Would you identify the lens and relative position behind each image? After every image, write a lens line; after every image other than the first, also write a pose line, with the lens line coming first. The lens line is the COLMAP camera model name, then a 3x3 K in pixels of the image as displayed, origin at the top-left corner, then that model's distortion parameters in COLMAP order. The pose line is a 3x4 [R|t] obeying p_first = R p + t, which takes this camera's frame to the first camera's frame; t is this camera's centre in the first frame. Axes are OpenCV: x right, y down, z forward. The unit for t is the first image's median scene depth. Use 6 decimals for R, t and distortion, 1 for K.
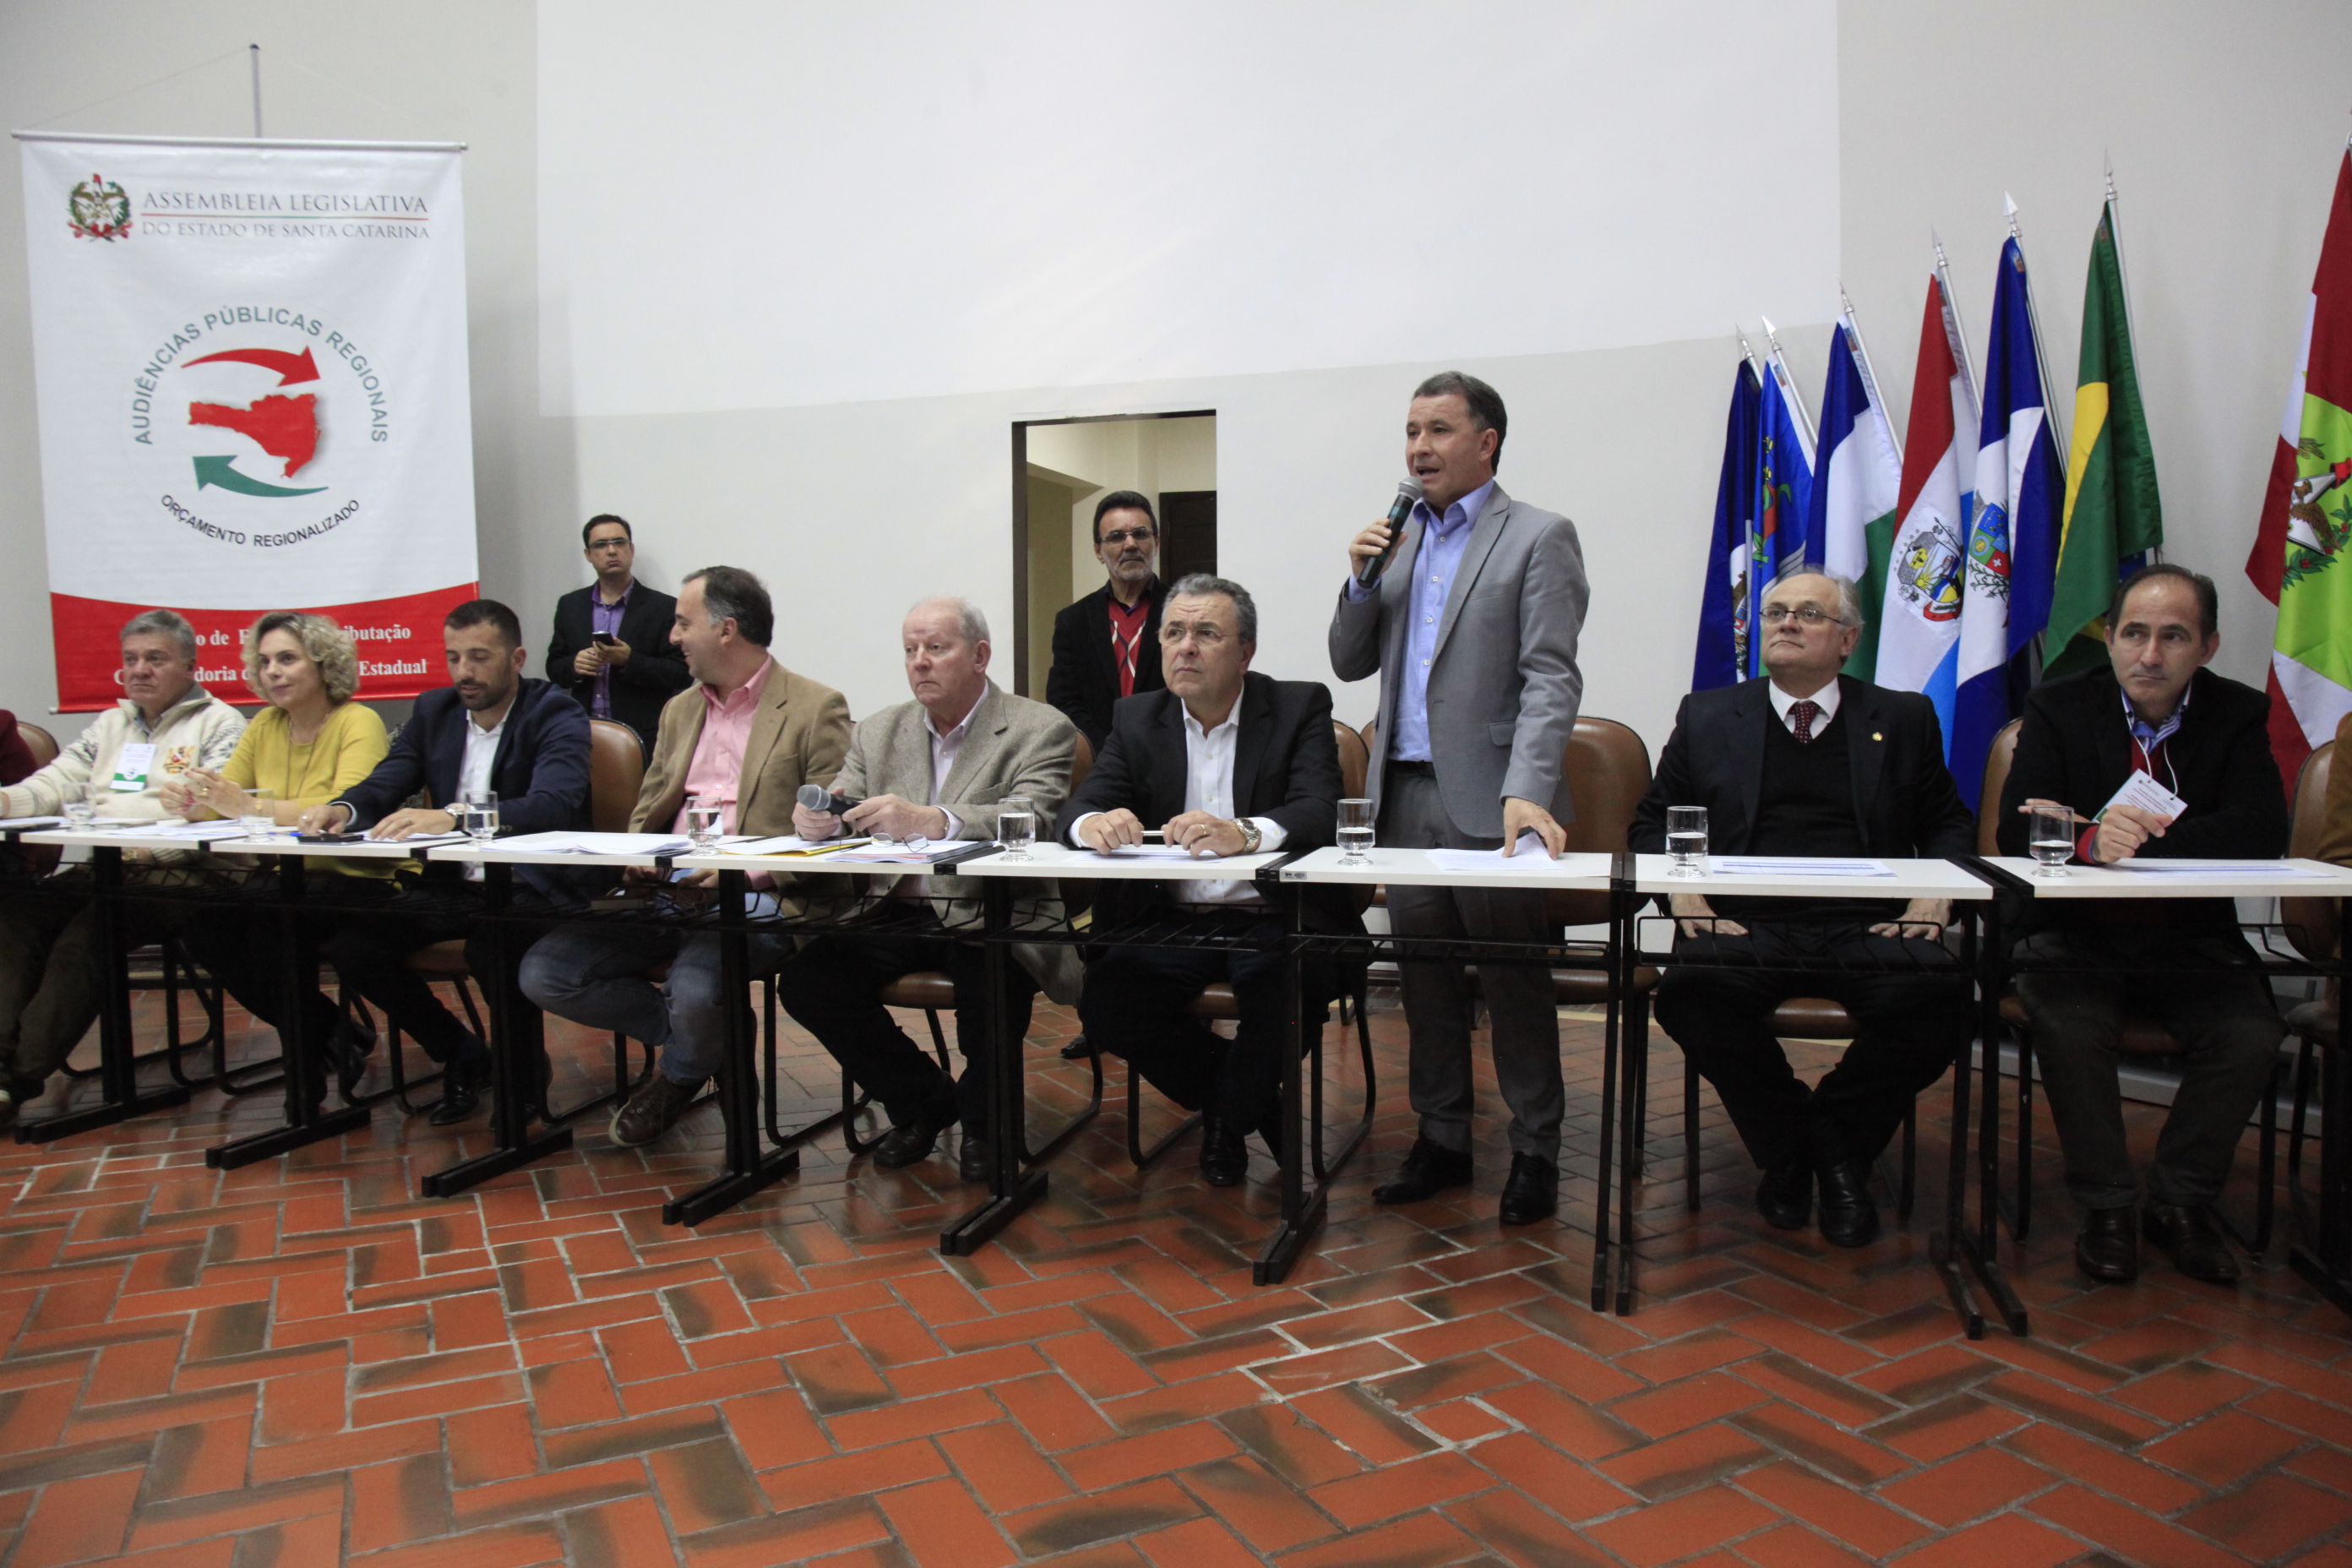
lens RADIAL K [[1611.6, 0, 1210.5], [0, 1611.6, 814.0], [0, 0, 1]] dist [-0.130545, 0.062171]
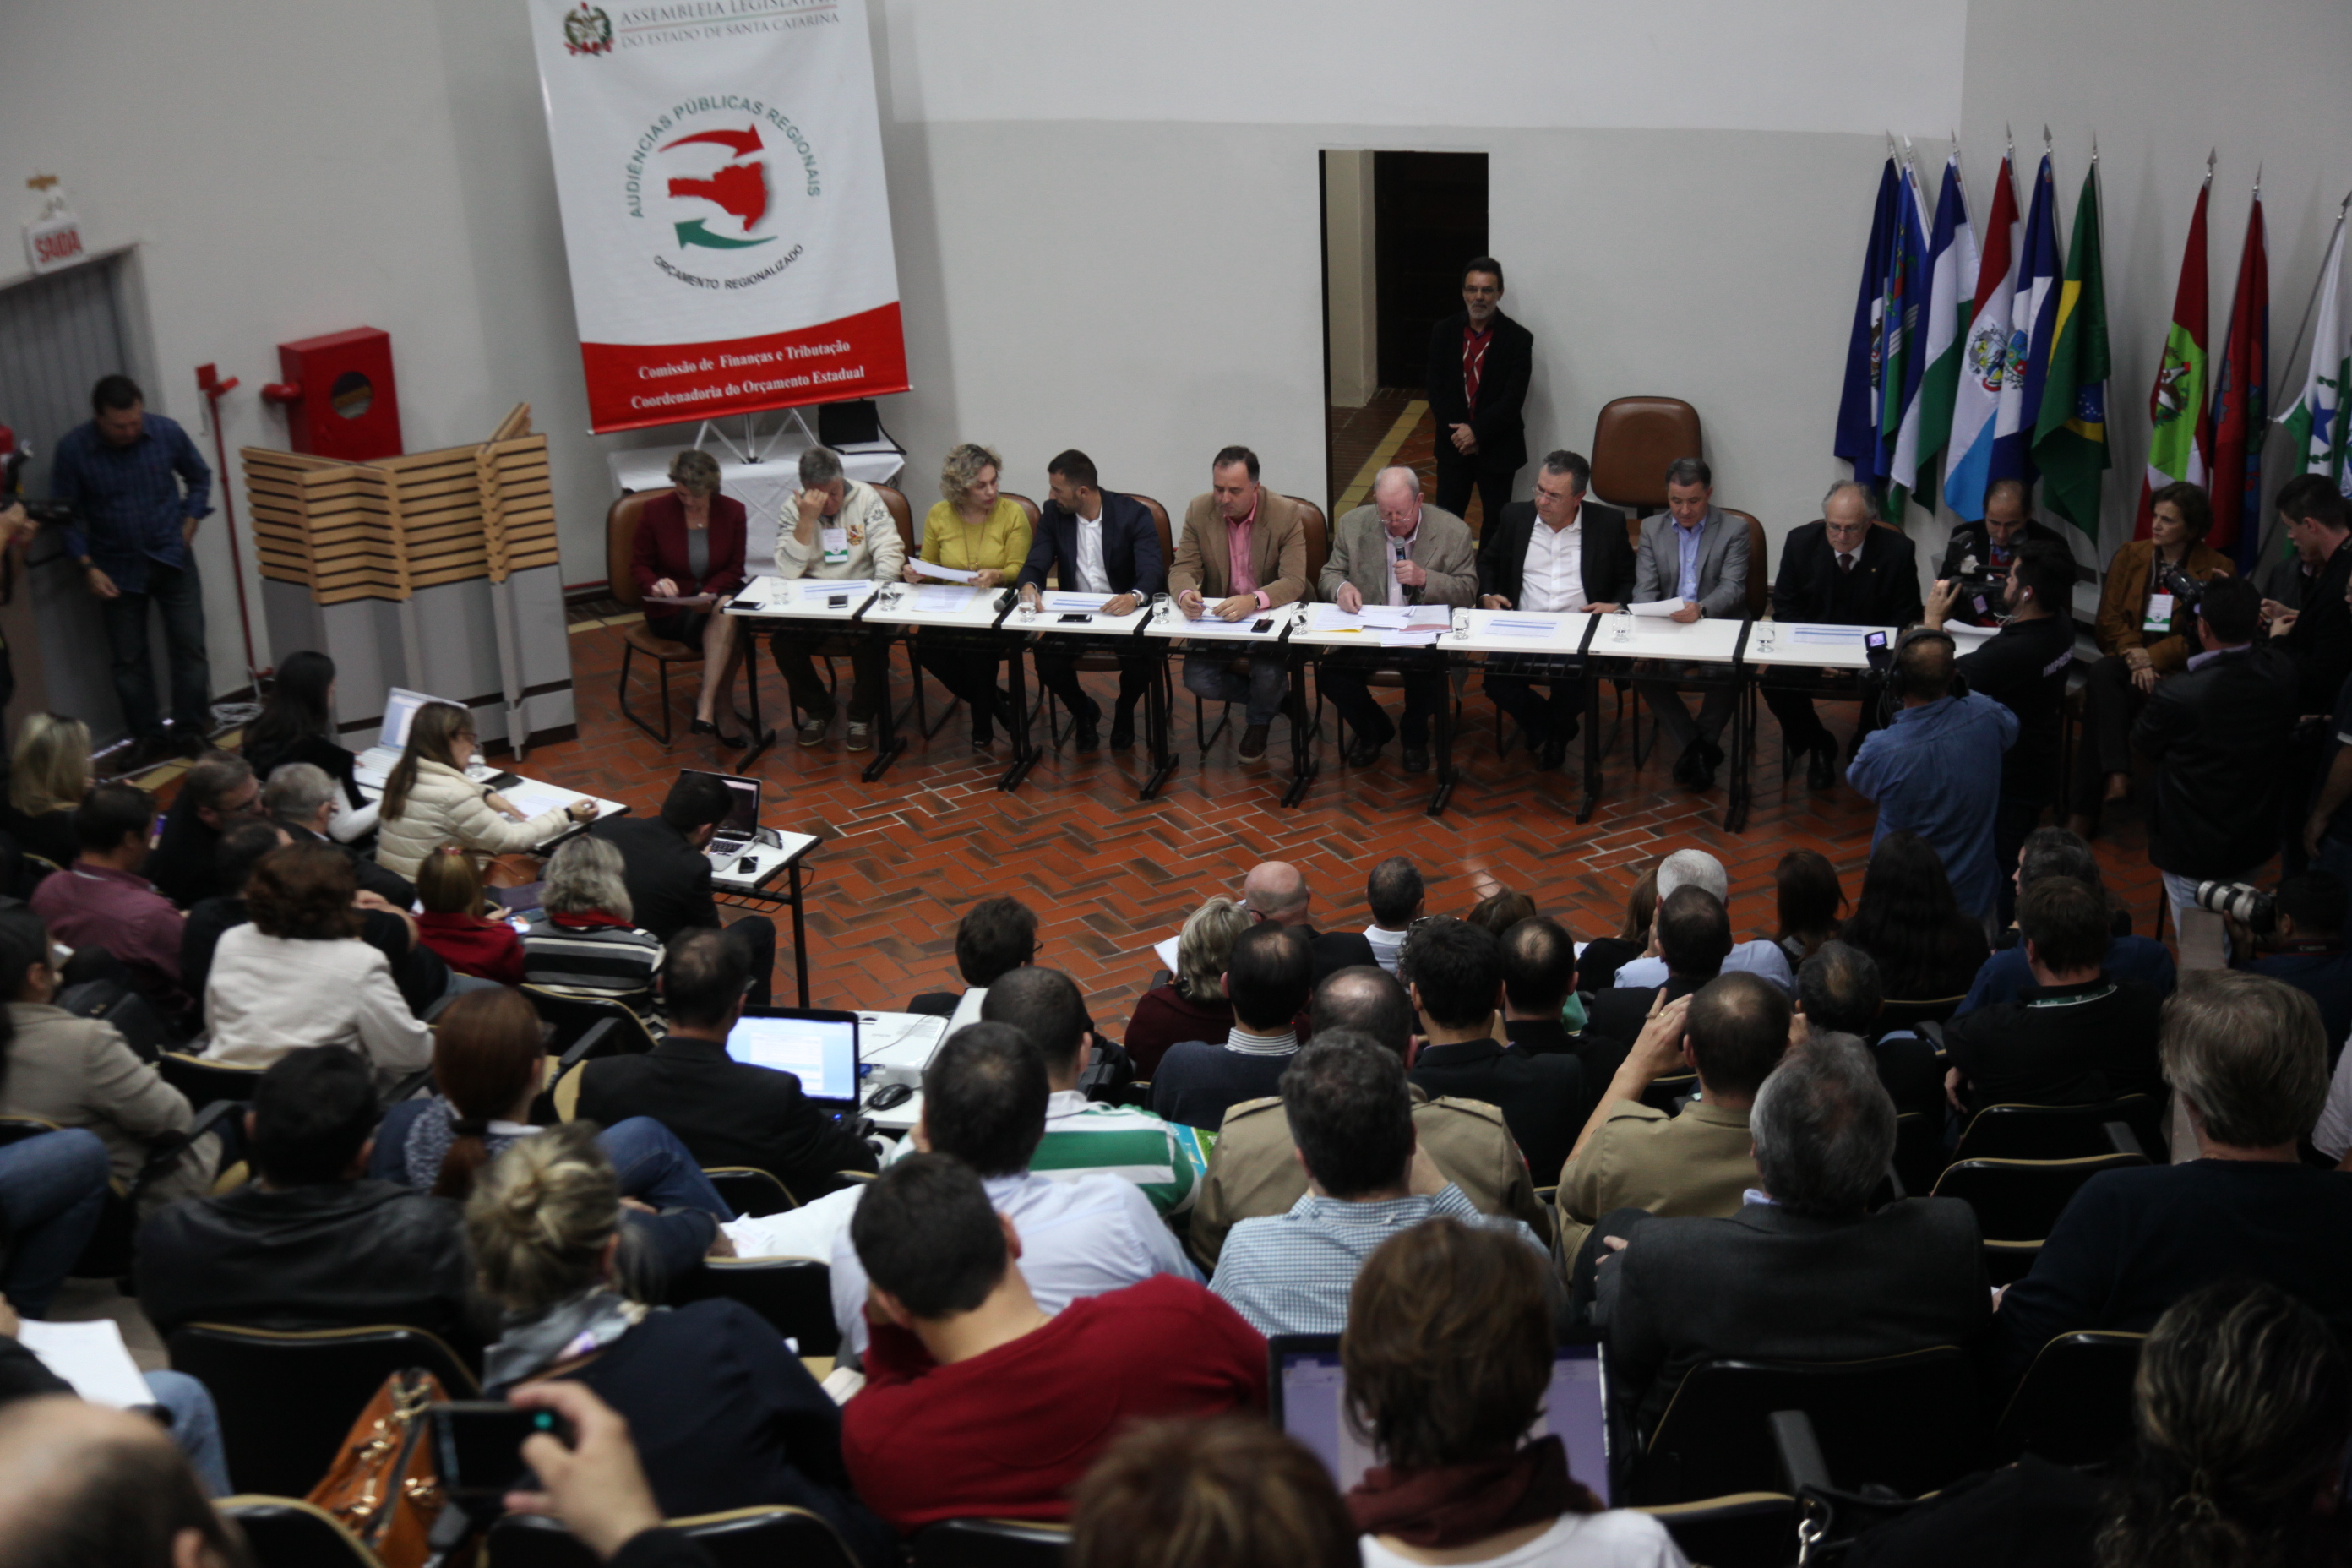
lens RADIAL K [[3752.5, 0, 1176.0], [0, 3752.5, 784.0], [0, 0, 1]] dist [0.346108, -0.029984]
pose [[0.999090, -0.041779, 0.008628, -0.337341], [0.037124, 0.951104, 0.306632, -0.820990], [-0.021017, -0.306032, 0.951789, -2.348407]]
